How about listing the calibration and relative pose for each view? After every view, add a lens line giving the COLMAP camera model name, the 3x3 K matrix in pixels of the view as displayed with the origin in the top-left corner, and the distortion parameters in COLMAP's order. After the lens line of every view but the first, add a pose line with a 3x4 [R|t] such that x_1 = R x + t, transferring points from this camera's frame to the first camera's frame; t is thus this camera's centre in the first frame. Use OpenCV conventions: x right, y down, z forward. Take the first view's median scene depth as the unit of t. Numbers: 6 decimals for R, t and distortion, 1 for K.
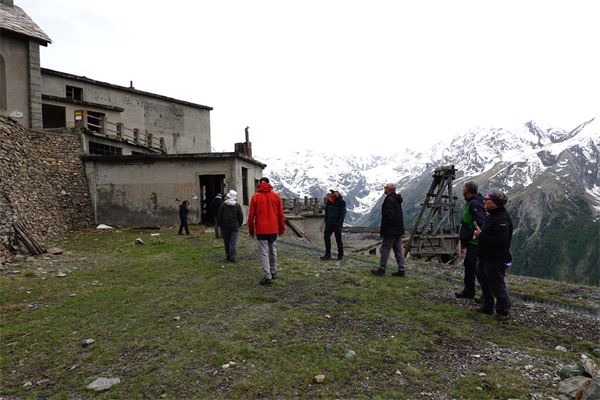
lens RADIAL K [[399.6, 0, 300.0], [0, 399.6, 200.0], [0, 0, 1]] dist [-0.013254, 0.001515]
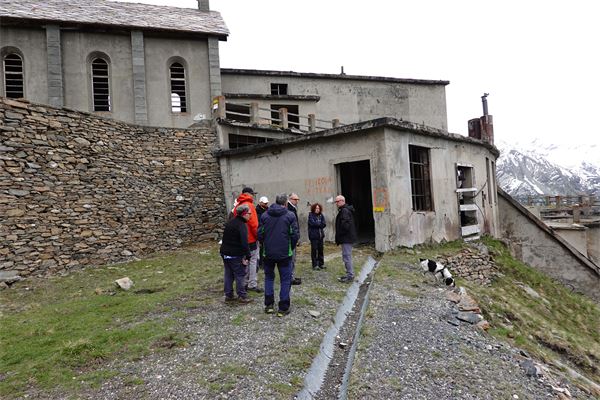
lens RADIAL K [[399.6, 0, 300.0], [0, 399.6, 200.0], [0, 0, 1]] dist [-0.013254, 0.001515]
pose [[0.768673, -0.022471, -0.639247, 0.086573], [0.022369, 0.999716, -0.008244, -0.002082], [0.639250, -0.007962, 0.768958, 0.403410]]
